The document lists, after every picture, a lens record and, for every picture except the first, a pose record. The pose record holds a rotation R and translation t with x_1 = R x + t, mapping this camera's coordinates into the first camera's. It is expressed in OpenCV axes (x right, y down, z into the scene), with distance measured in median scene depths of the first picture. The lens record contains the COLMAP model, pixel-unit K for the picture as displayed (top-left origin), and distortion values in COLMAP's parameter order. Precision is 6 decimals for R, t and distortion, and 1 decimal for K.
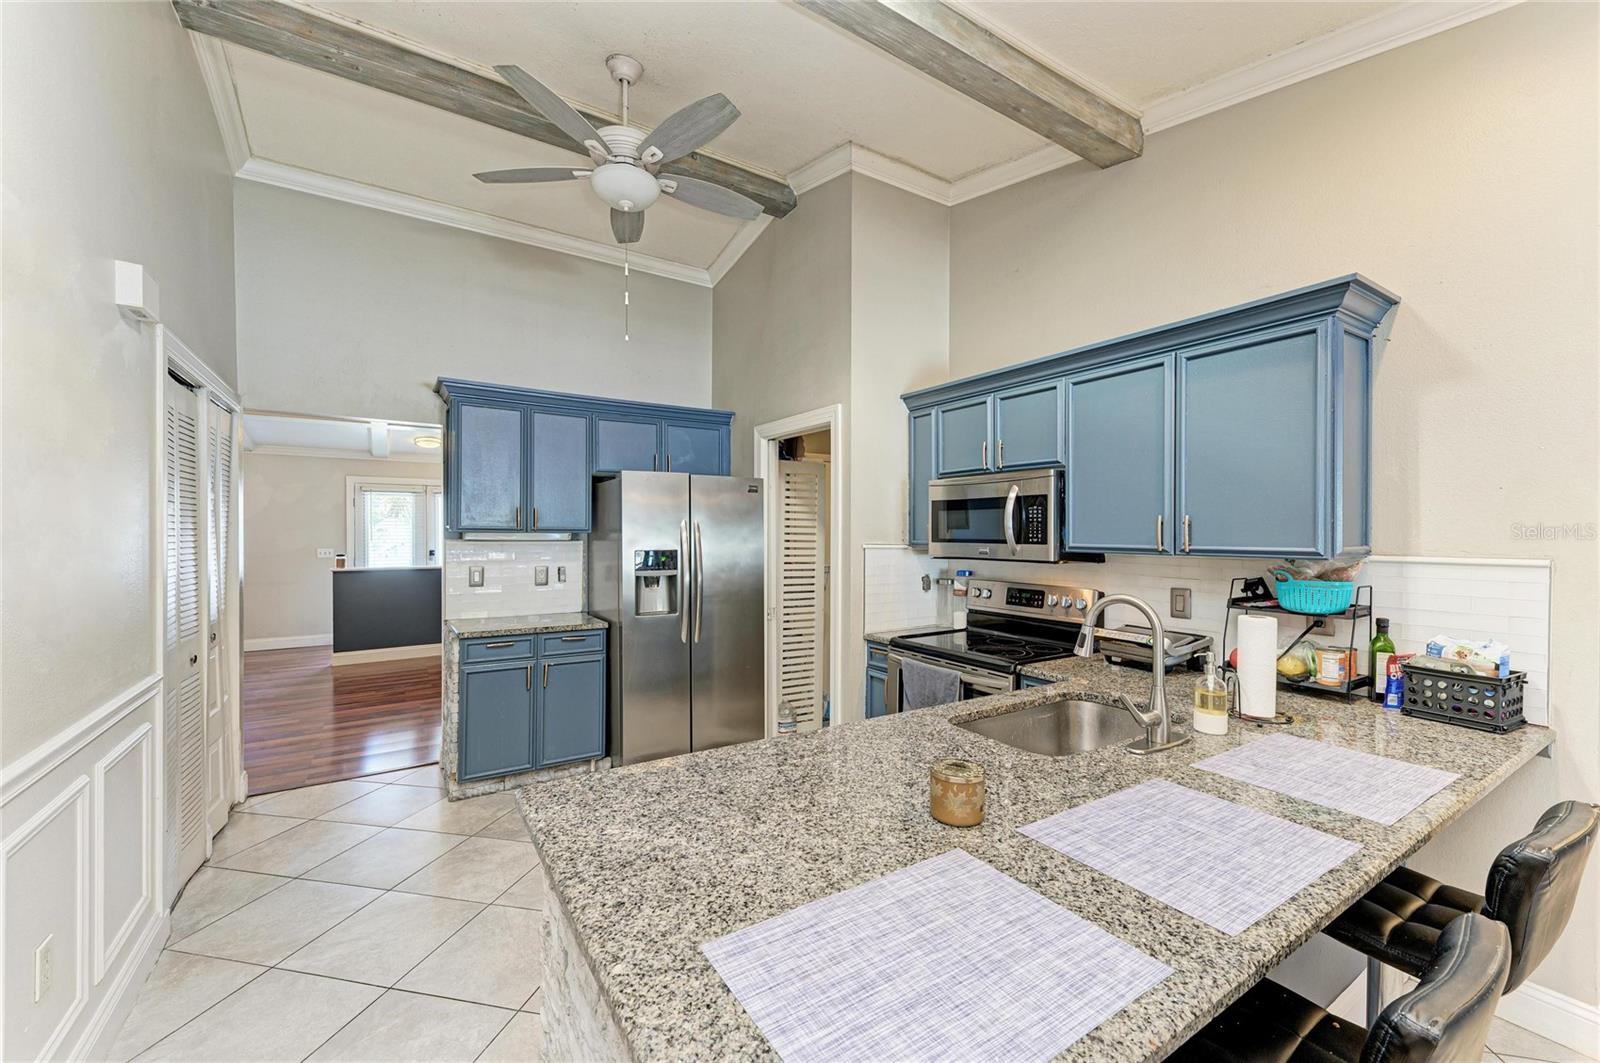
lens RADIAL K [[635.1, 0, 800.2], [0, 635.1, 534.0], [0, 0, 1]] dist [0.015539, -0.001006]
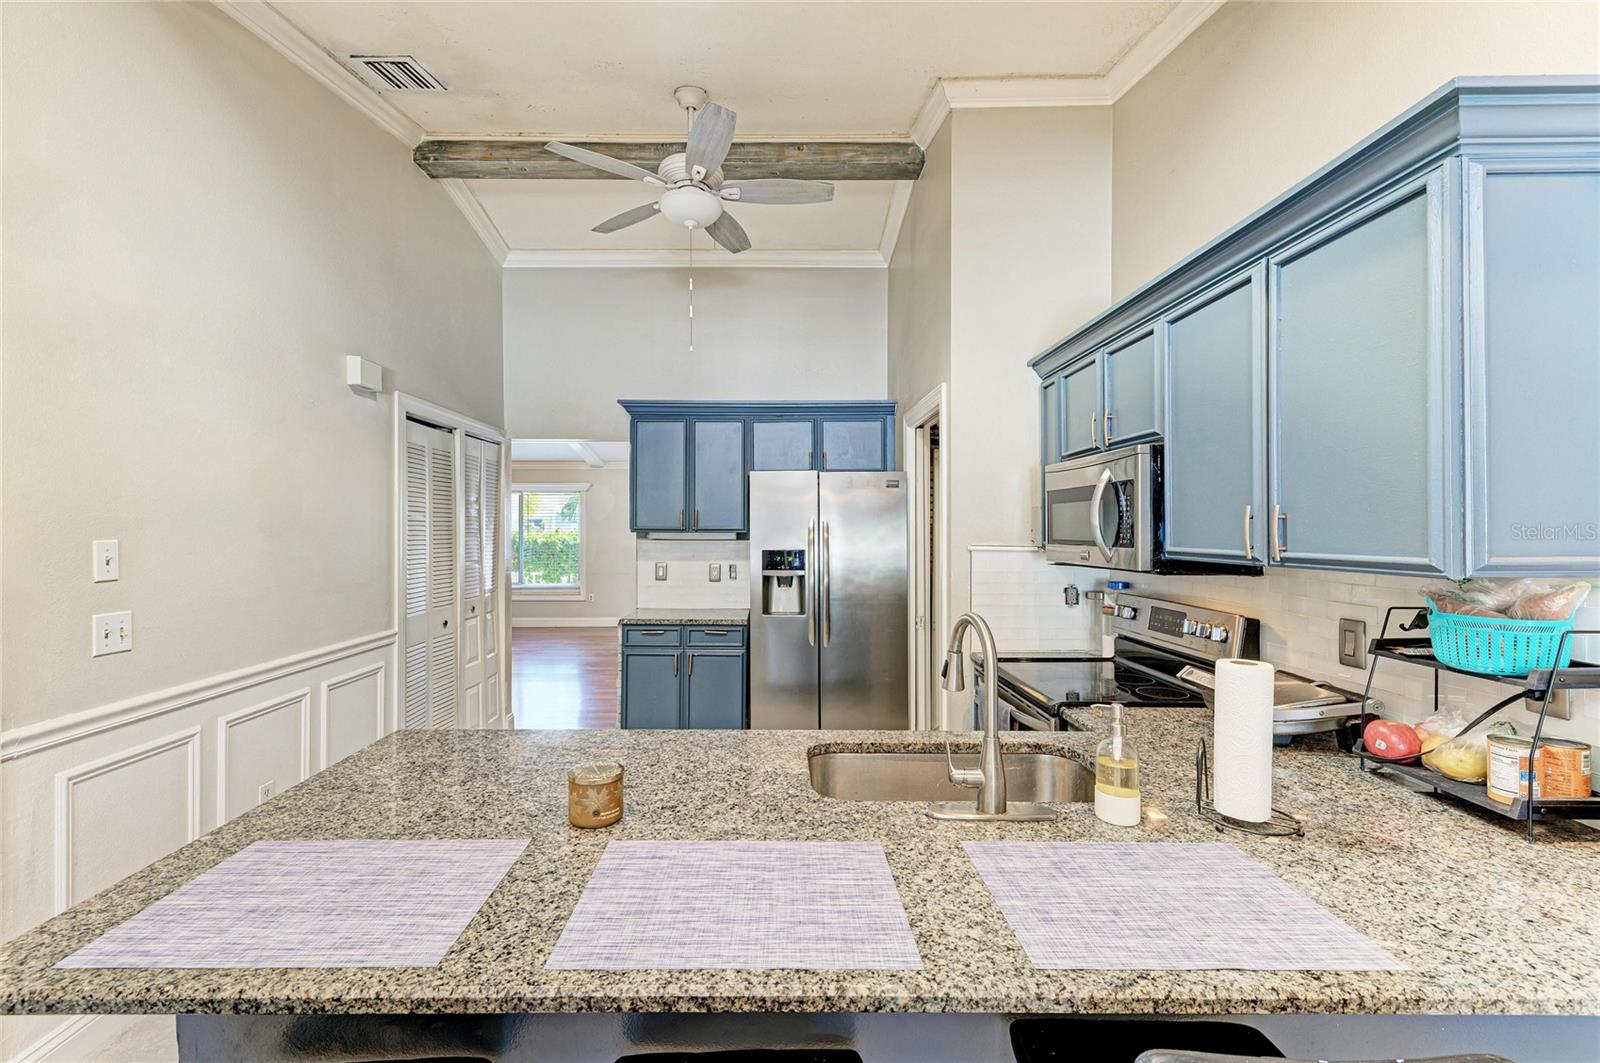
lens RADIAL K [[695.0, 0, 768.9], [0, 695.0, 527.6], [0, 0, 1]] dist [0.017674, -0.001163]
pose [[0.841960, -0.005270, -0.539514, 0.383278], [0.001125, 0.999967, -0.008011, -0.000913], [0.539538, 0.006138, 0.841939, 0.081259]]
